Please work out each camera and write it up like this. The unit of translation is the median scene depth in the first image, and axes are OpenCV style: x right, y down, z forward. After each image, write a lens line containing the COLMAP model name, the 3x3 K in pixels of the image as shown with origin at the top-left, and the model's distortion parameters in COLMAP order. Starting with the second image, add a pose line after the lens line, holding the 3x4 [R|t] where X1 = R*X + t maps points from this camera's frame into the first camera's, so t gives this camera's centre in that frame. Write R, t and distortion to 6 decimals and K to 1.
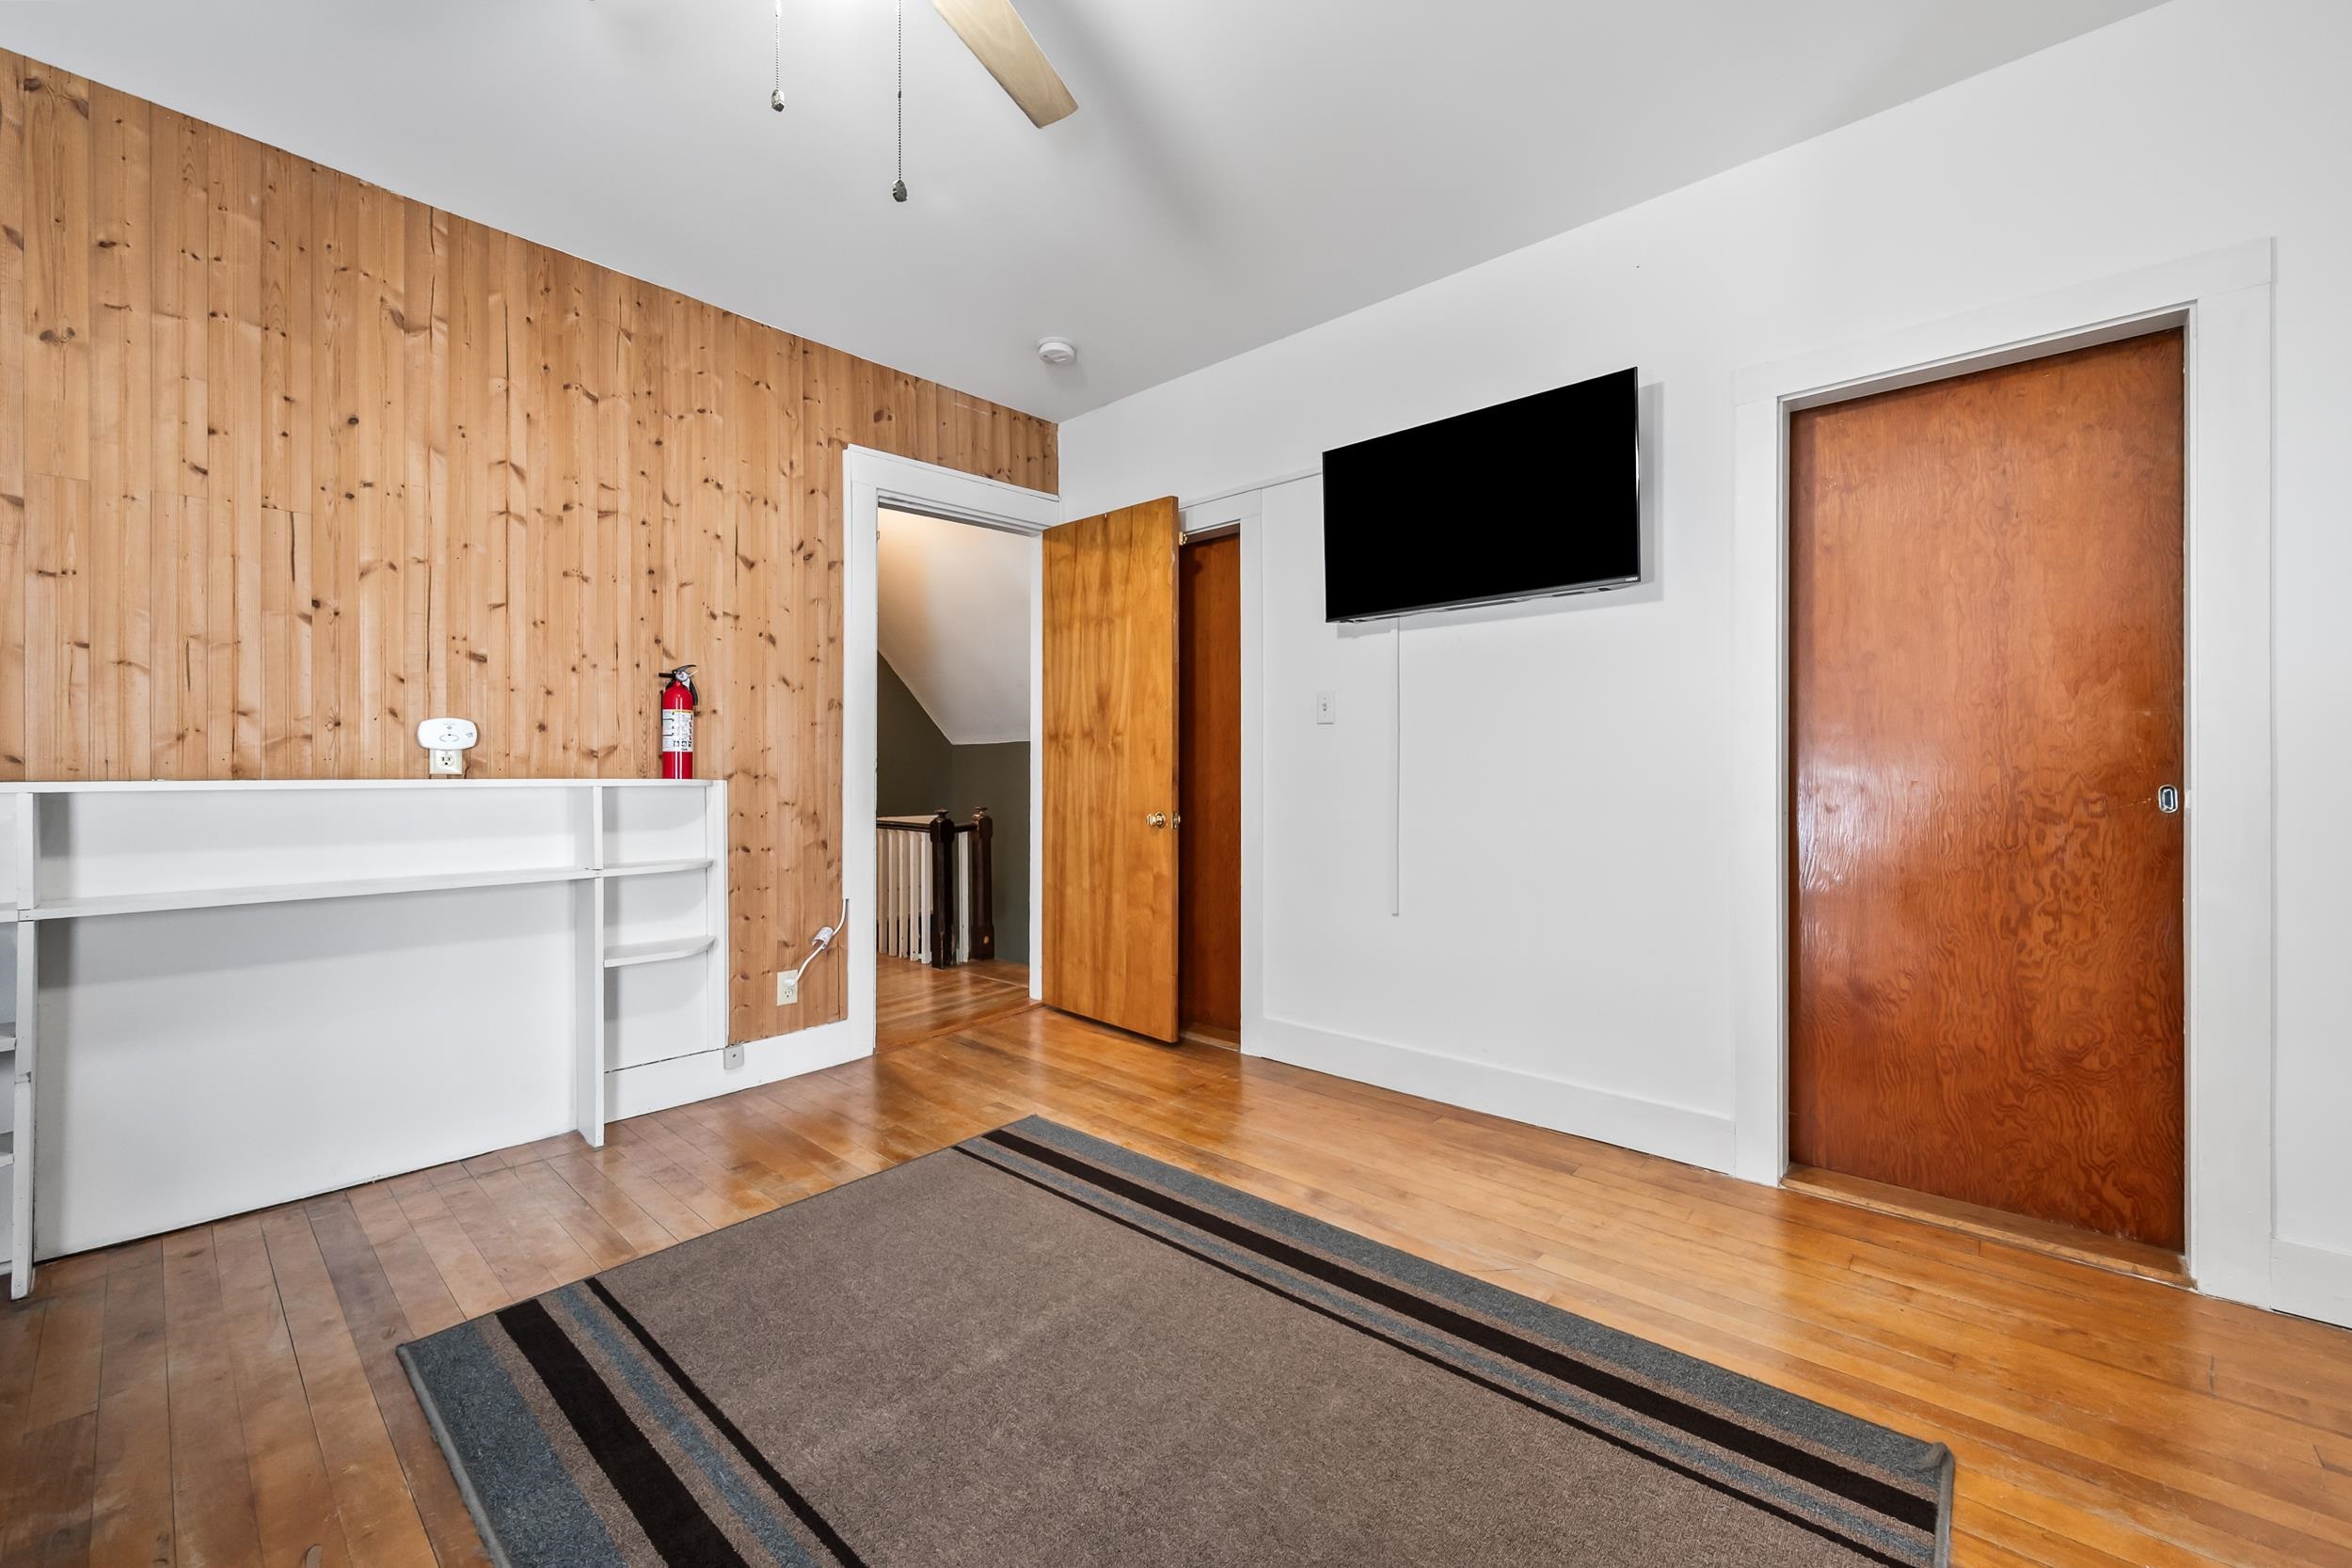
lens RADIAL K [[929.6, 0, 1196.9], [0, 929.6, 768.2], [0, 0, 1]] dist [-0.000165, -0.000337]
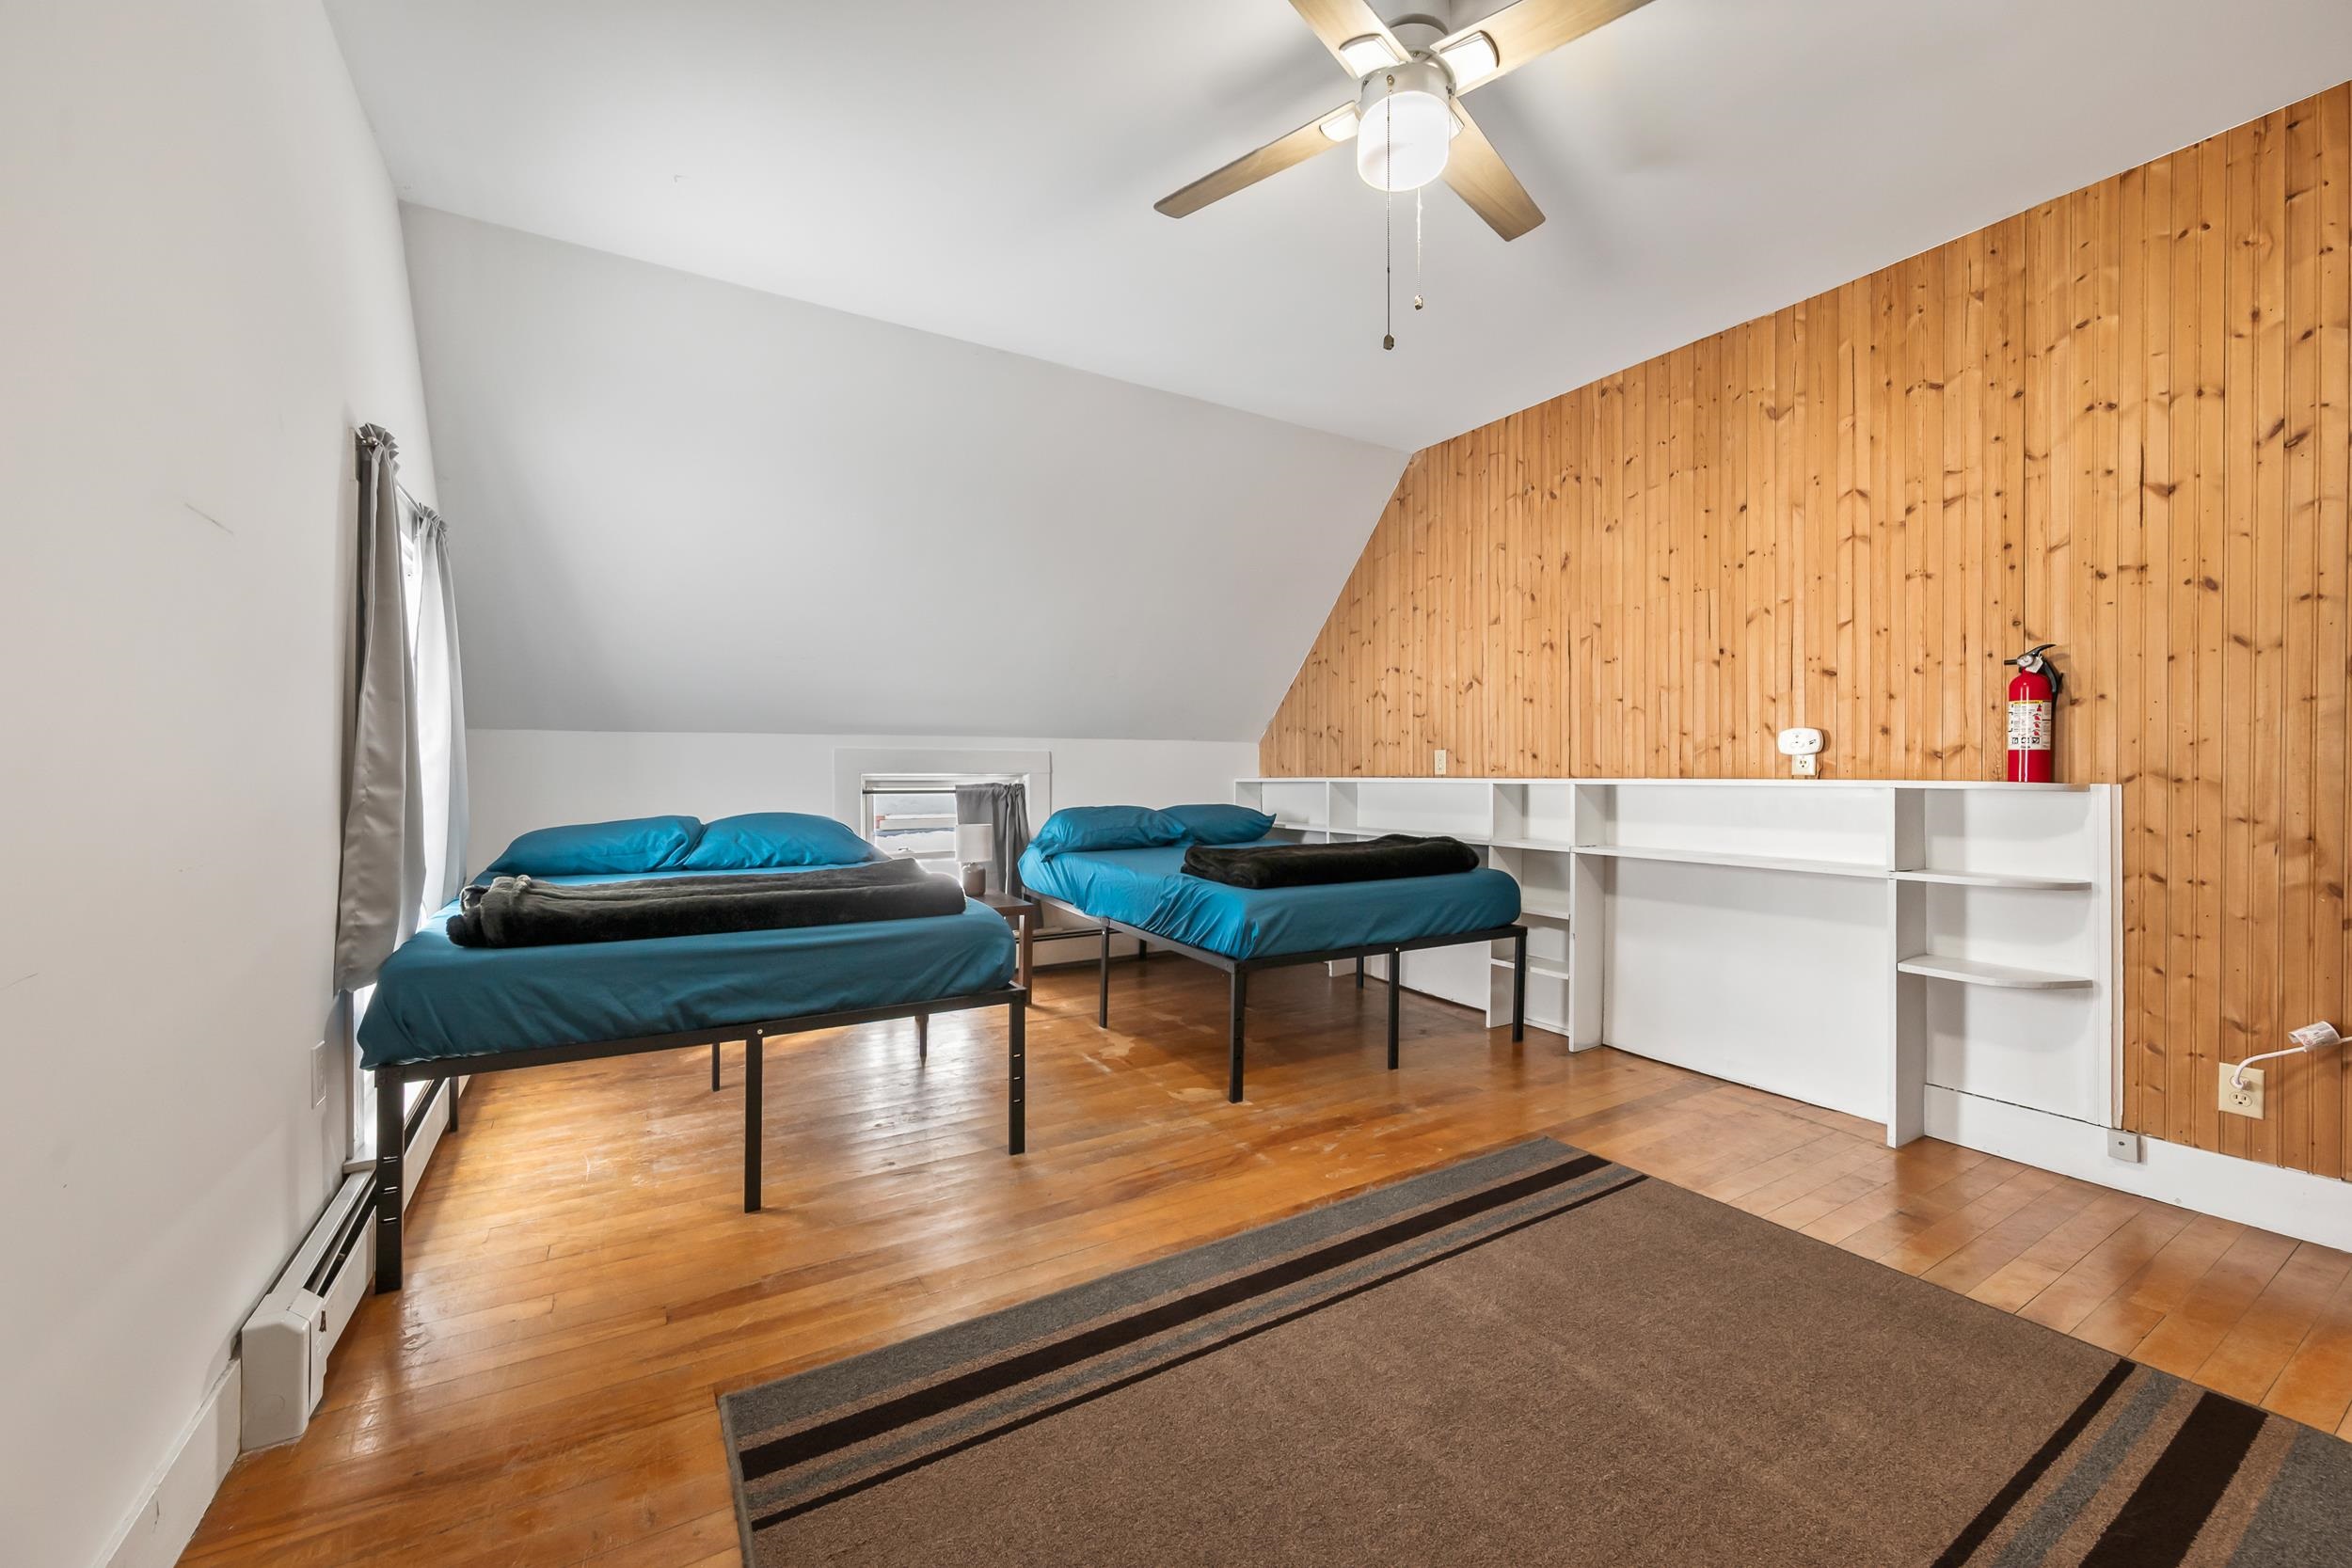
lens RADIAL K [[929.6, 0, 1181.6], [0, 929.6, 774.8], [0, 0, 1]] dist [-0.000165, -0.000337]
pose [[-0.301257, 0.004162, -0.953534, 0.544356], [0.005203, 0.999983, 0.002721, -0.001257], [0.953529, -0.004142, -0.301273, 0.576060]]
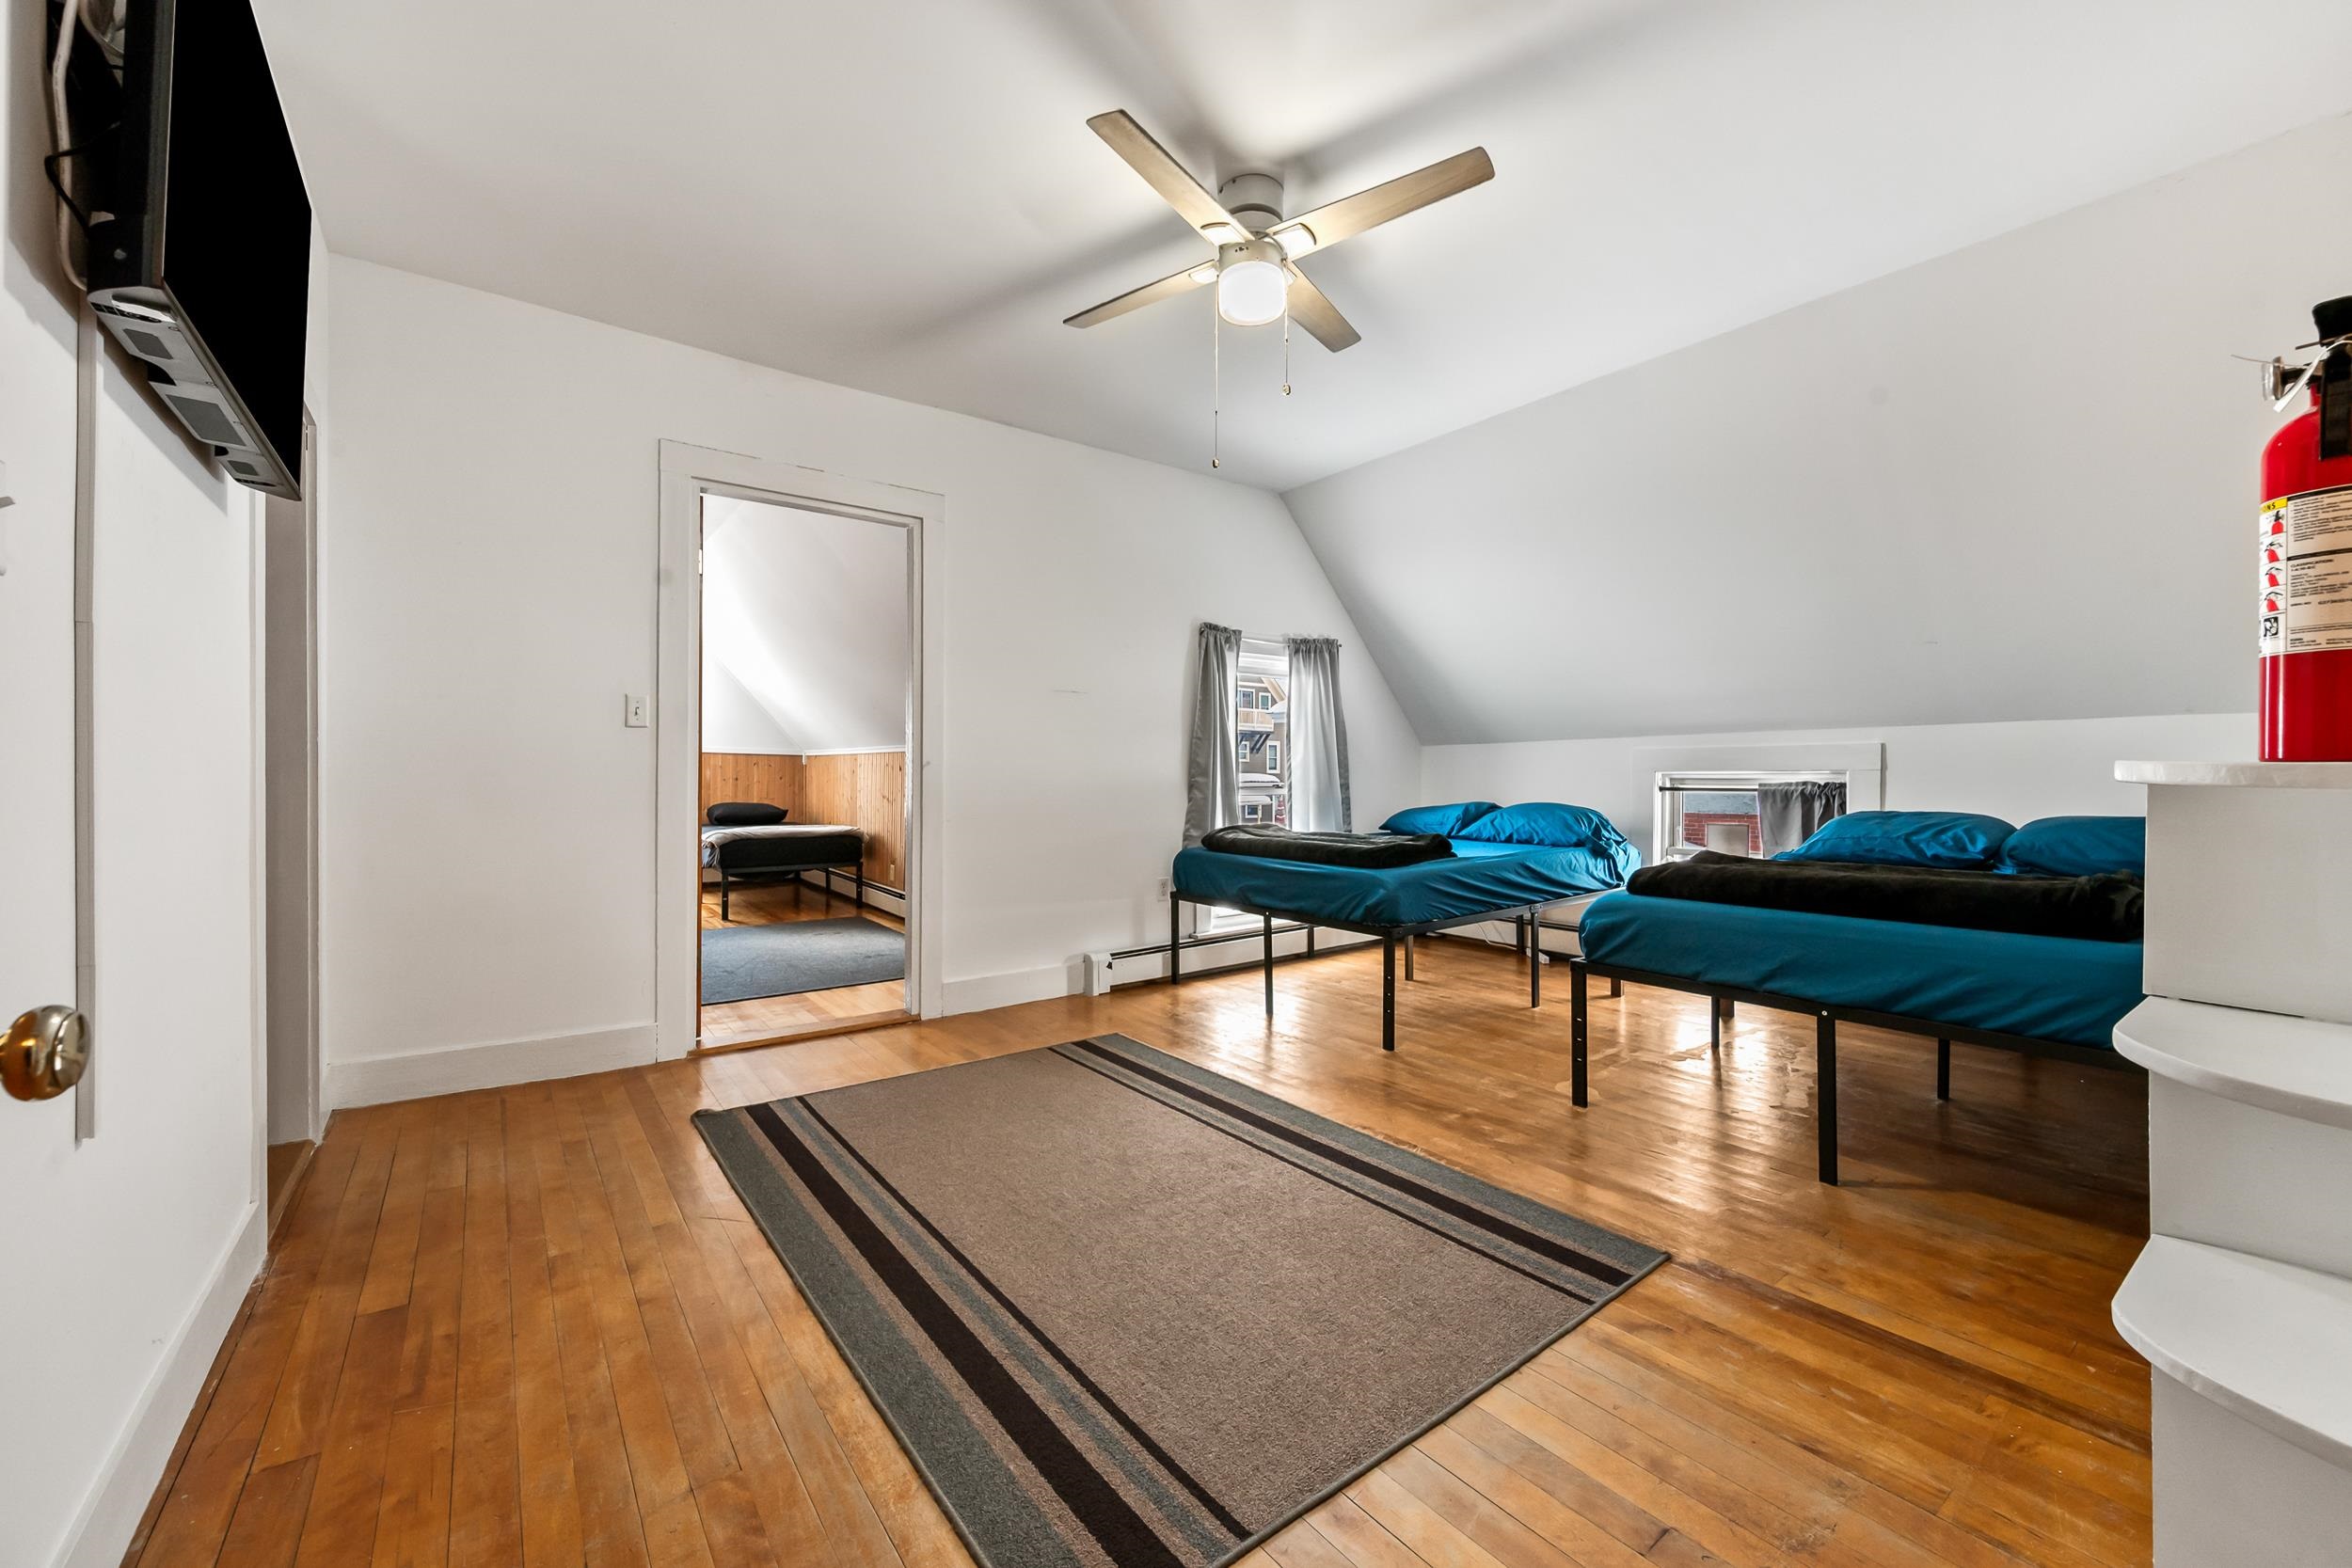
lens RADIAL K [[929.6, 0, 1153.6], [0, 929.6, 784.0], [0, 0, 1]] dist [-0.000165, -0.000337]
pose [[-0.971354, 0.001755, 0.237632, -0.330505], [0.001356, 0.999997, -0.001844, 0.022918], [-0.237635, -0.001469, -0.971353, 1.480901]]
